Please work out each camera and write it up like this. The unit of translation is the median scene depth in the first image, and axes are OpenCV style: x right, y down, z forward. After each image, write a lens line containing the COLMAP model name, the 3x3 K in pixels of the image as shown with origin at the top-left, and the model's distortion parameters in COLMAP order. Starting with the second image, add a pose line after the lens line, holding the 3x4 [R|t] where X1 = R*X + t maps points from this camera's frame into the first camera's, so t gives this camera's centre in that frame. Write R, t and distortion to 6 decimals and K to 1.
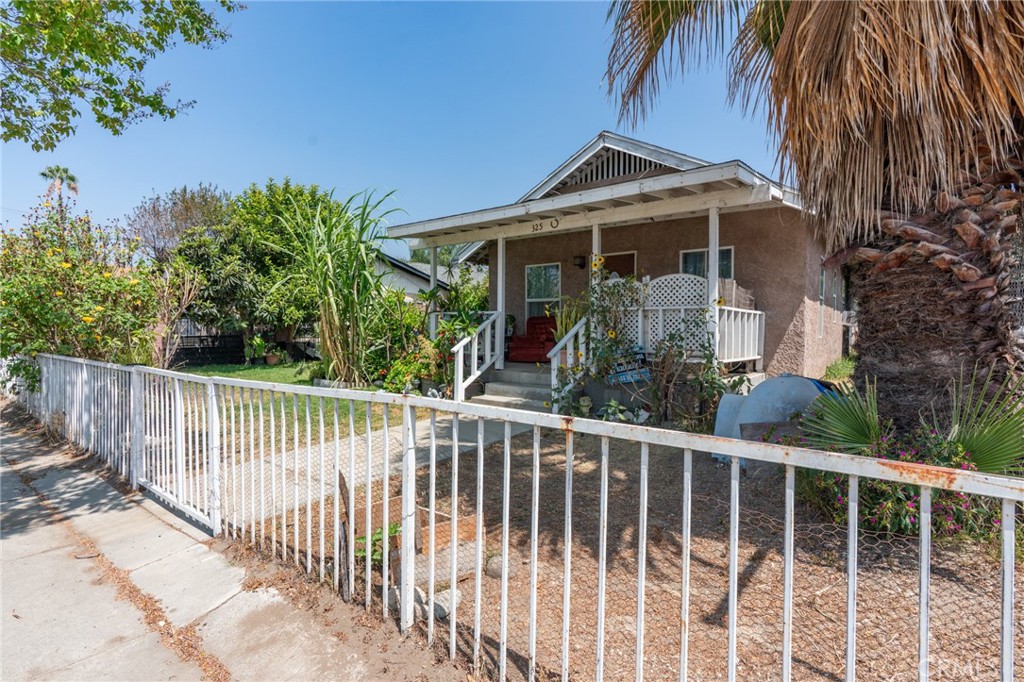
lens RADIAL K [[498.7, 0, 494.3], [0, 498.7, 335.3], [0, 0, 1]] dist [0.013489, 0.000253]
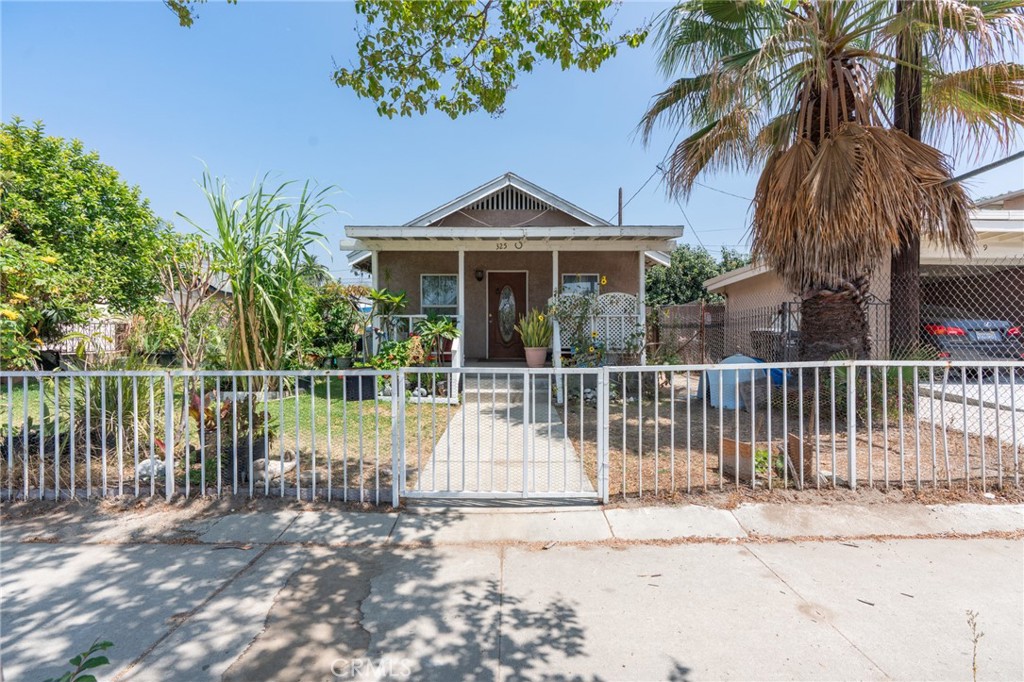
lens RADIAL K [[466.7, 0, 512.6], [0, 466.7, 334.6], [0, 0, 1]] dist [-0.013092, 0.006216]
pose [[0.770752, -0.007713, 0.637089, -0.624195], [0.015338, 0.999862, -0.006451, 0.003237], [-0.636951, 0.014744, 0.770763, 0.130032]]
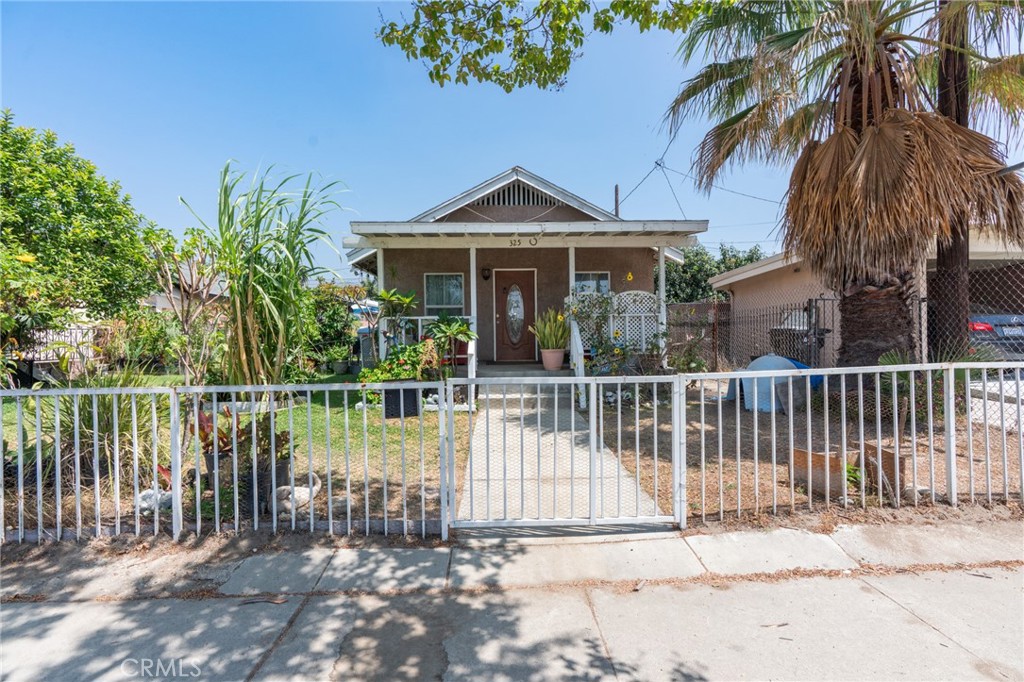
lens RADIAL K [[466.7, 0, 513.5], [0, 466.7, 334.0], [0, 0, 1]] dist [-0.013092, 0.006216]
pose [[0.748962, -0.016570, 0.662405, -0.638728], [0.027647, 0.999598, -0.006254, -0.002906], [-0.662036, 0.022997, 0.749119, 0.221851]]
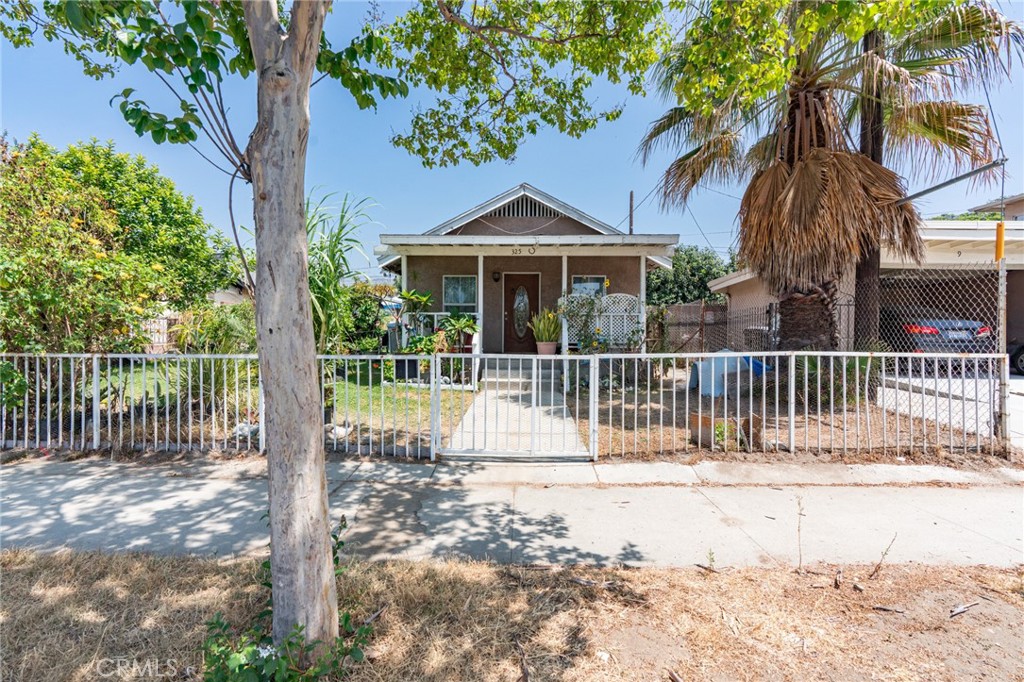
lens RADIAL K [[466.7, 0, 513.1], [0, 466.7, 333.9], [0, 0, 1]] dist [-0.013092, 0.006216]
pose [[0.790608, -0.004316, 0.612308, -0.707835], [0.008161, 0.999961, -0.003489, 0.009075], [-0.612268, 0.007756, 0.790612, 0.020316]]
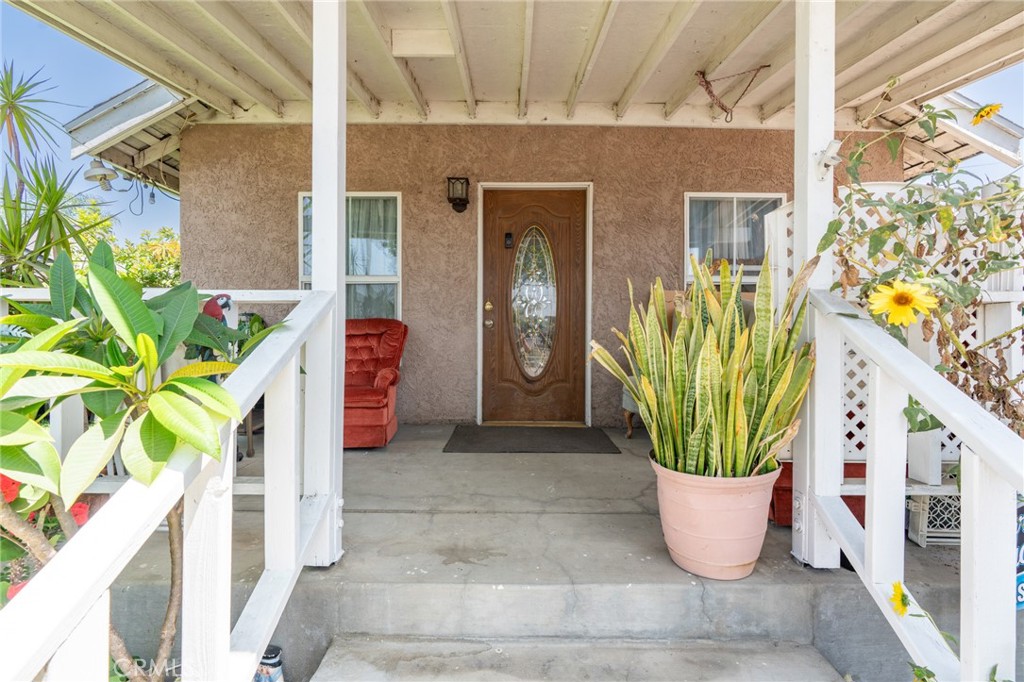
lens RADIAL K [[466.7, 0, 519.2], [0, 466.7, 337.1], [0, 0, 1]] dist [-0.013092, 0.006216]
pose [[0.769538, -0.007780, 0.638554, -0.058075], [0.009250, 0.999957, 0.001037, -0.032301], [-0.638534, 0.005108, 0.769577, 0.868958]]
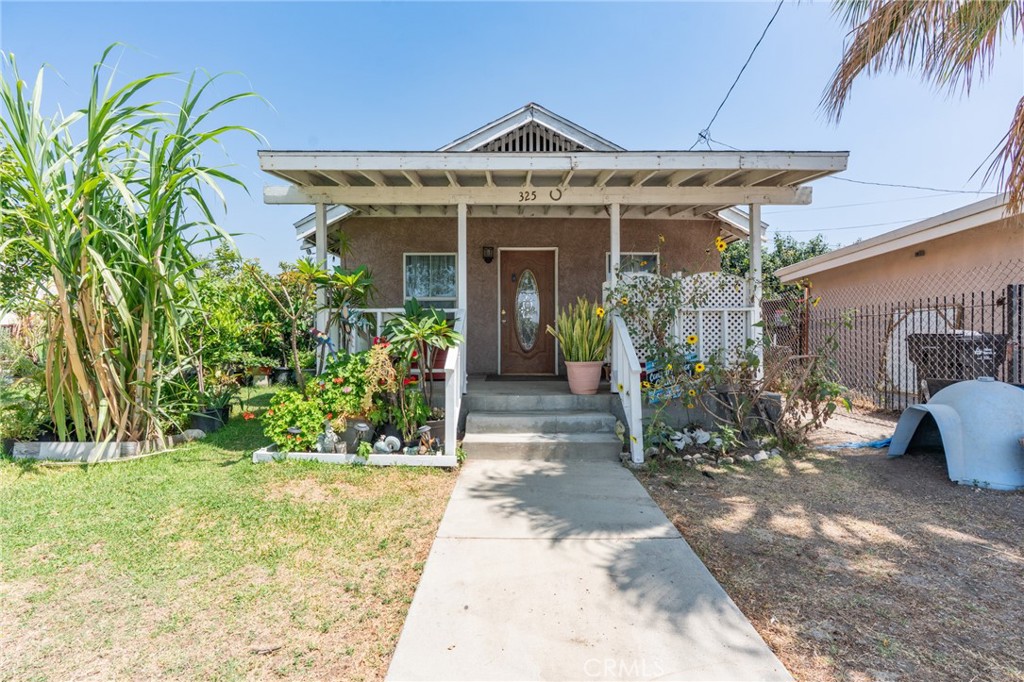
lens RADIAL K [[466.7, 0, 510.3], [0, 466.7, 337.0], [0, 0, 1]] dist [-0.013092, 0.006216]
pose [[0.773730, -0.005724, 0.633490, -0.379207], [0.015430, 0.999833, -0.009812, -0.003283], [-0.633328, 0.017366, 0.773689, 0.504928]]
